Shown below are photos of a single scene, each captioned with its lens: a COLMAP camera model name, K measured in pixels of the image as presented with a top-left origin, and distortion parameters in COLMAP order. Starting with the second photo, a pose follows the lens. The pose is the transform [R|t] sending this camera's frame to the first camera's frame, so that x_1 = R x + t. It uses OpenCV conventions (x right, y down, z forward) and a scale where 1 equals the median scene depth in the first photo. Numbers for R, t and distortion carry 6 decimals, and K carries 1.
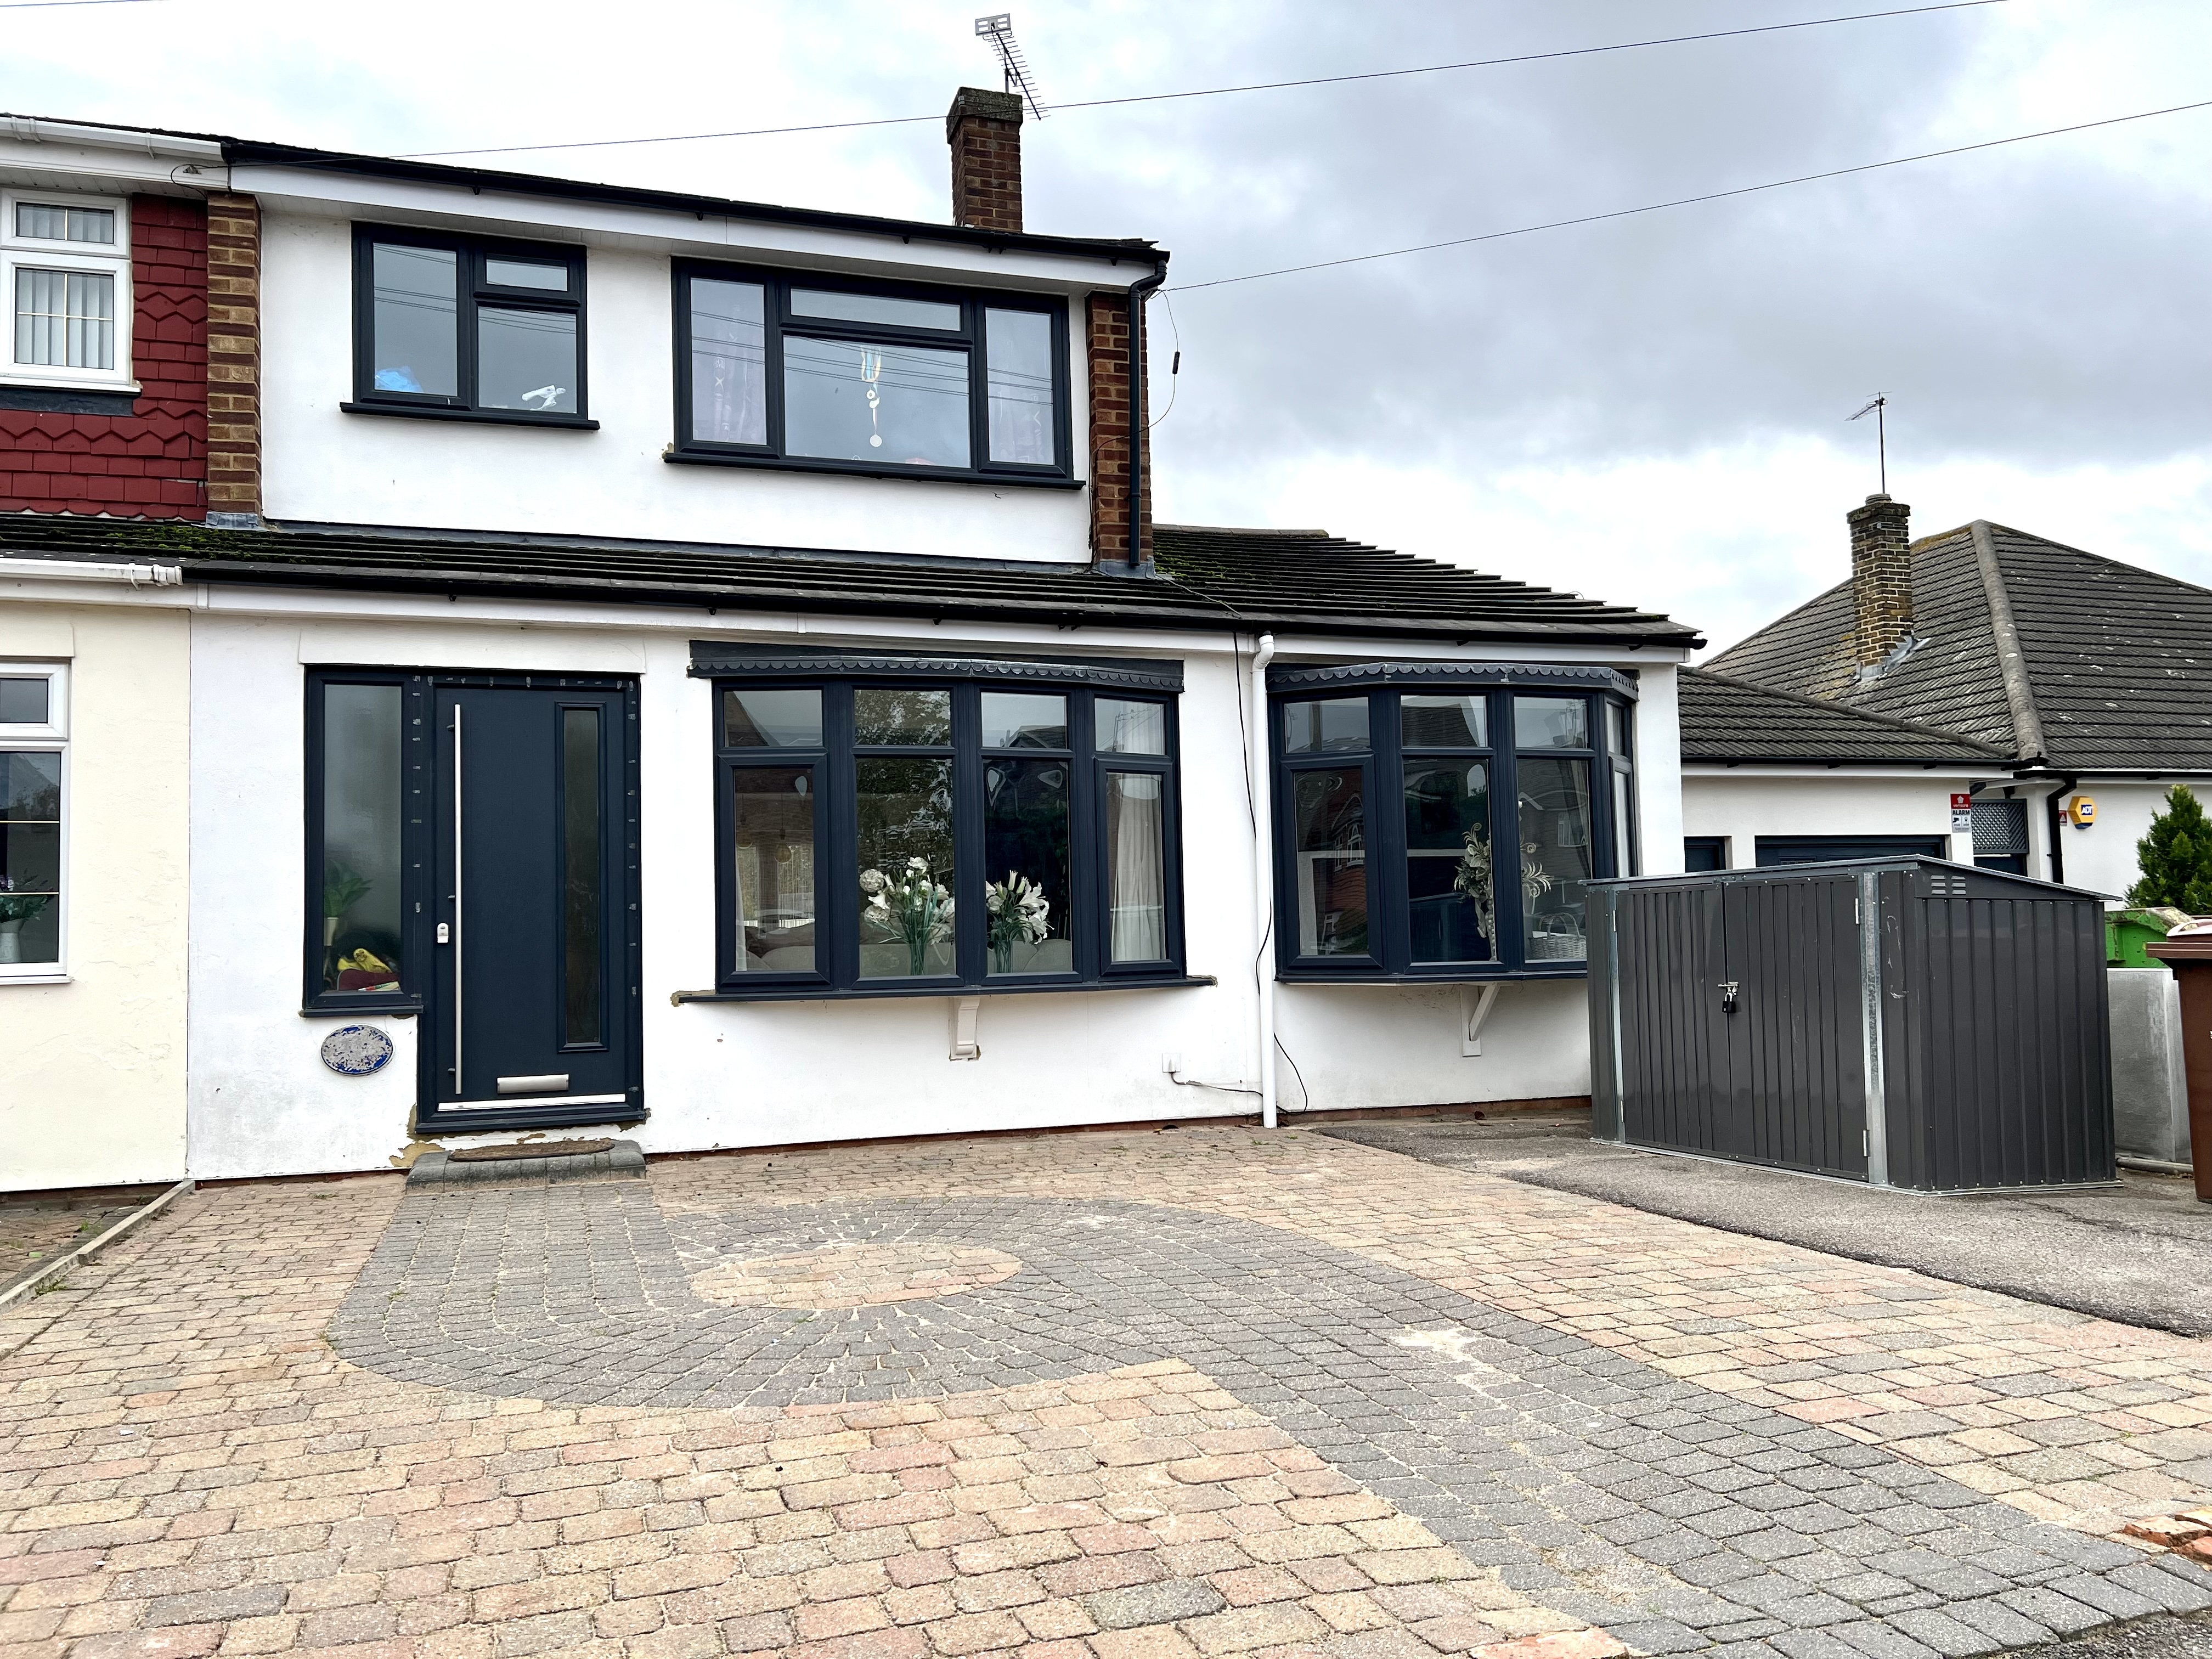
lens RADIAL K [[1677.4, 0, 1110.4], [0, 1677.4, 838.6], [0, 0, 1]] dist [0.066890, -0.081148]
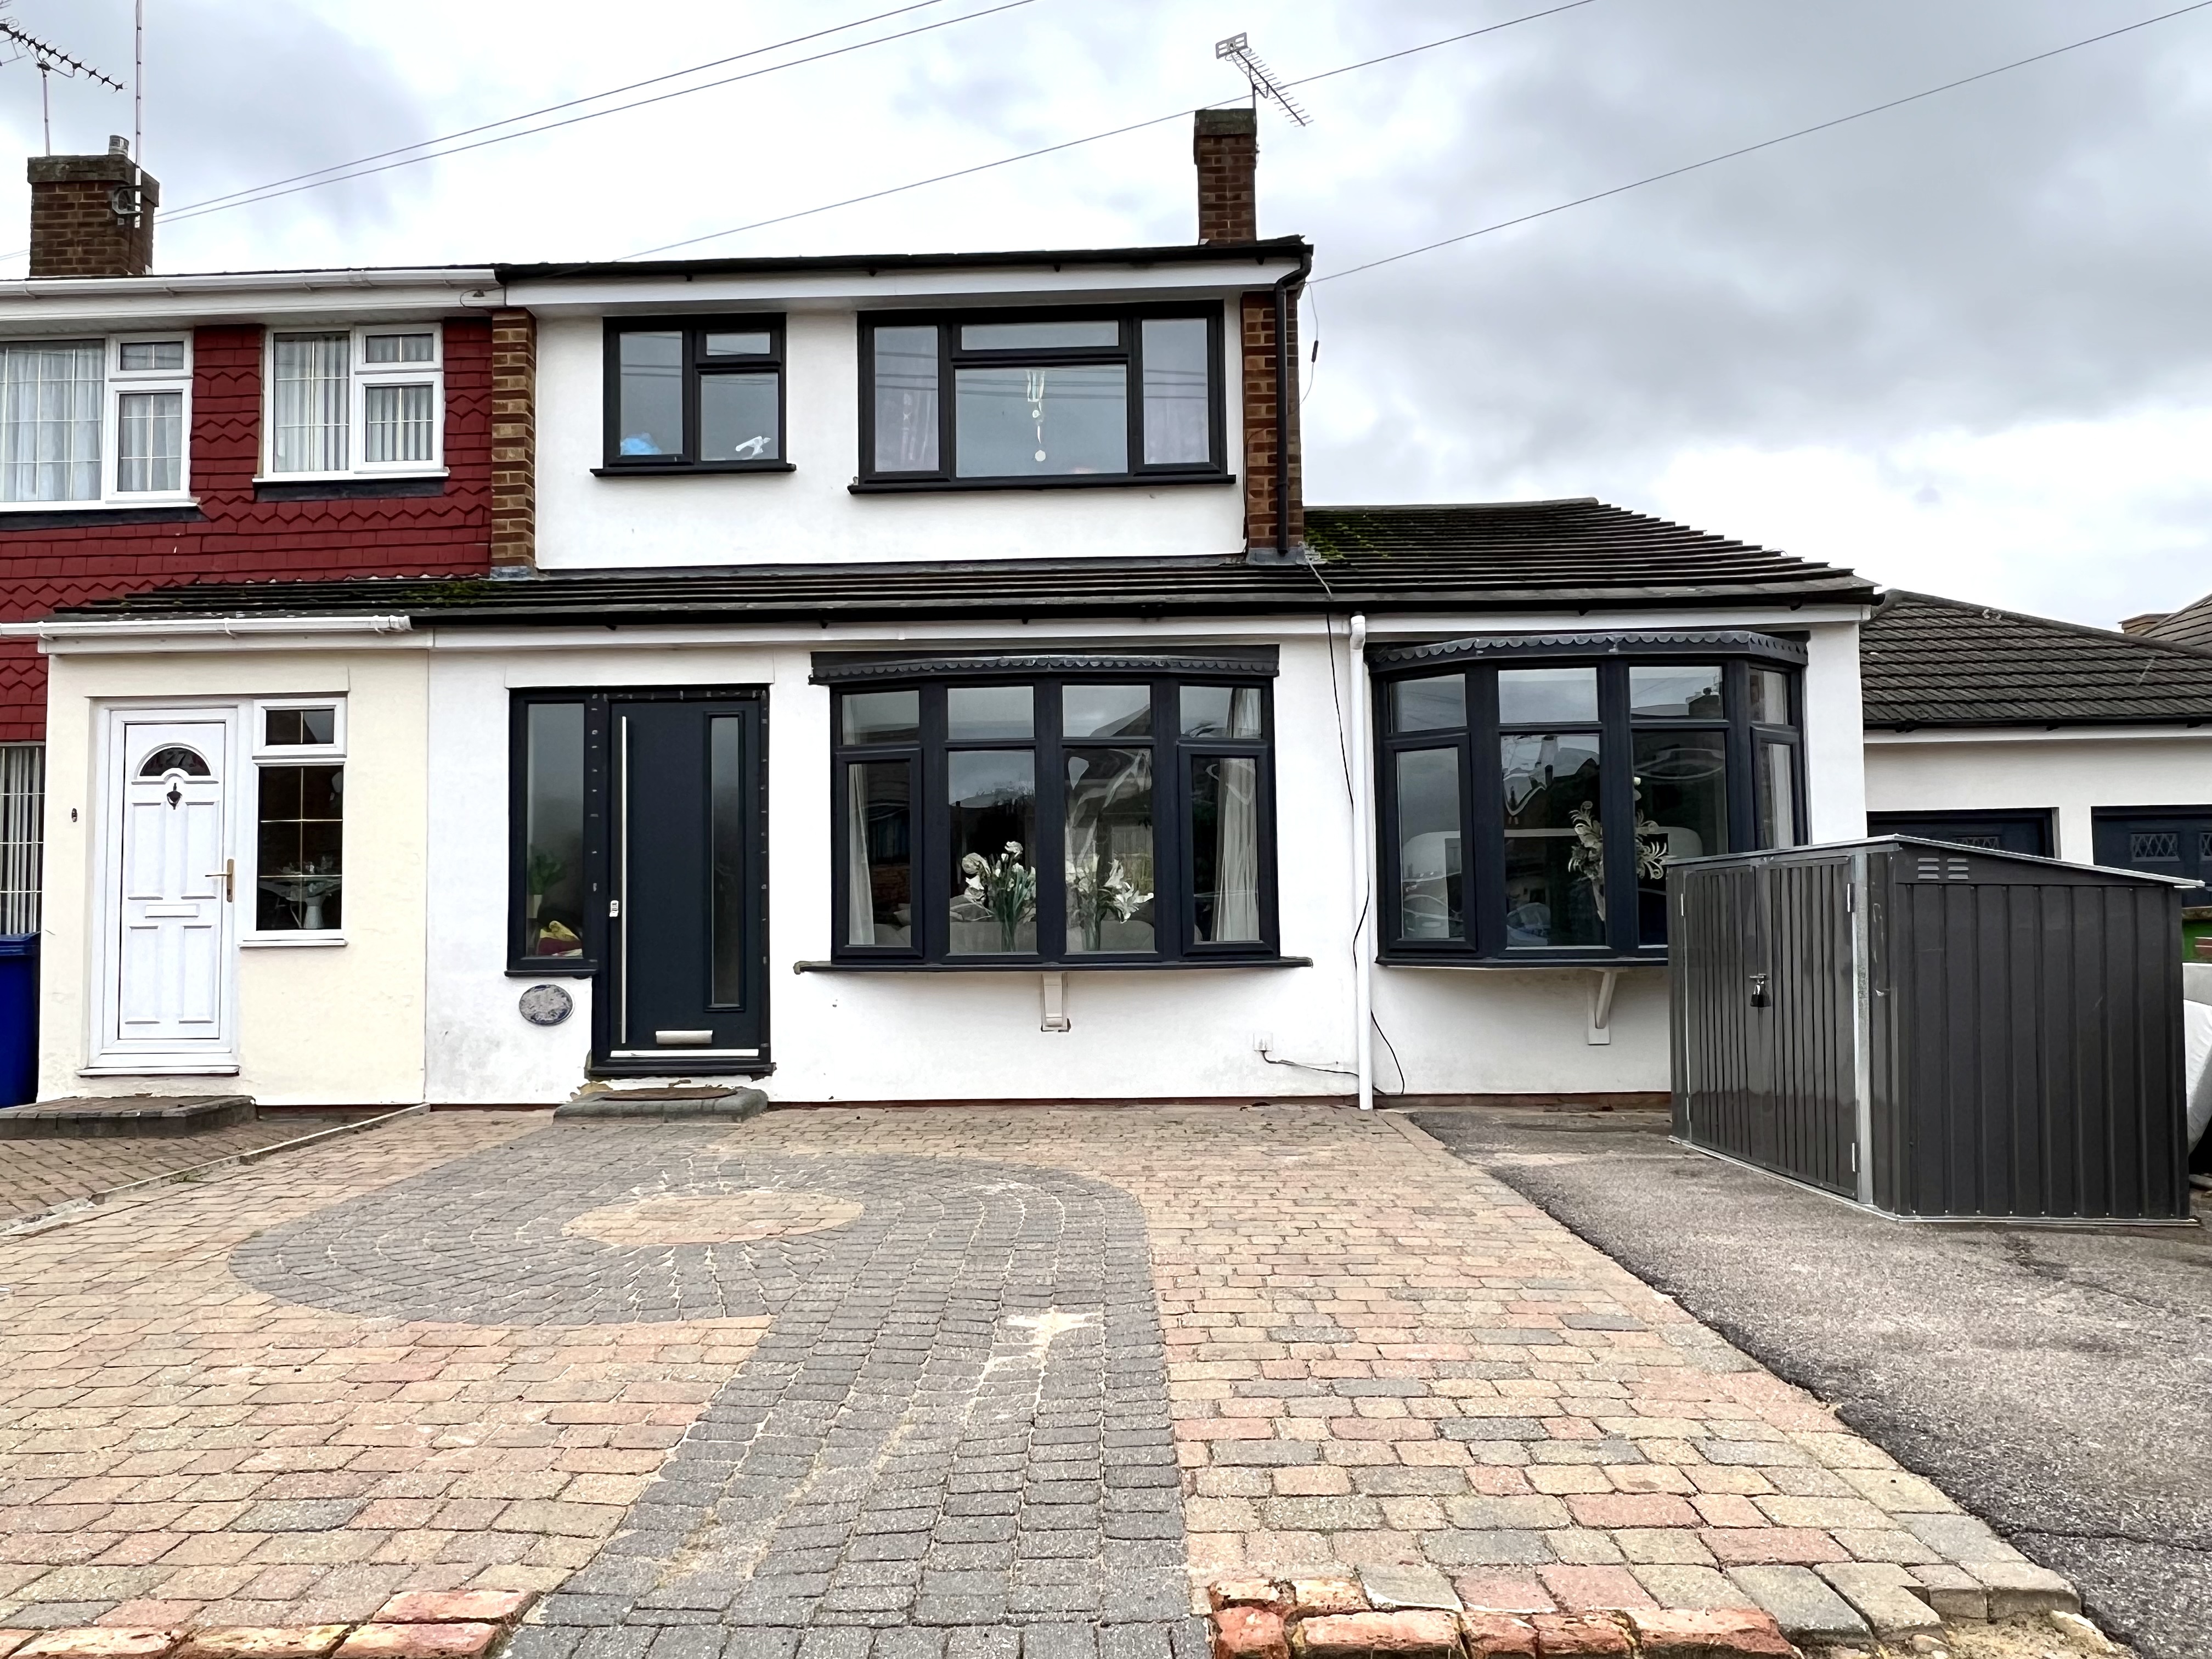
lens RADIAL K [[1593.0, 0, 1106.0], [0, 1593.0, 829.5], [0, 0, 1]] dist [-0.002340, 0.008911]
pose [[0.936711, -0.009968, -0.349962, 0.298261], [0.012820, 0.999901, 0.005835, -0.001904], [0.349869, -0.009953, 0.936746, 0.064777]]
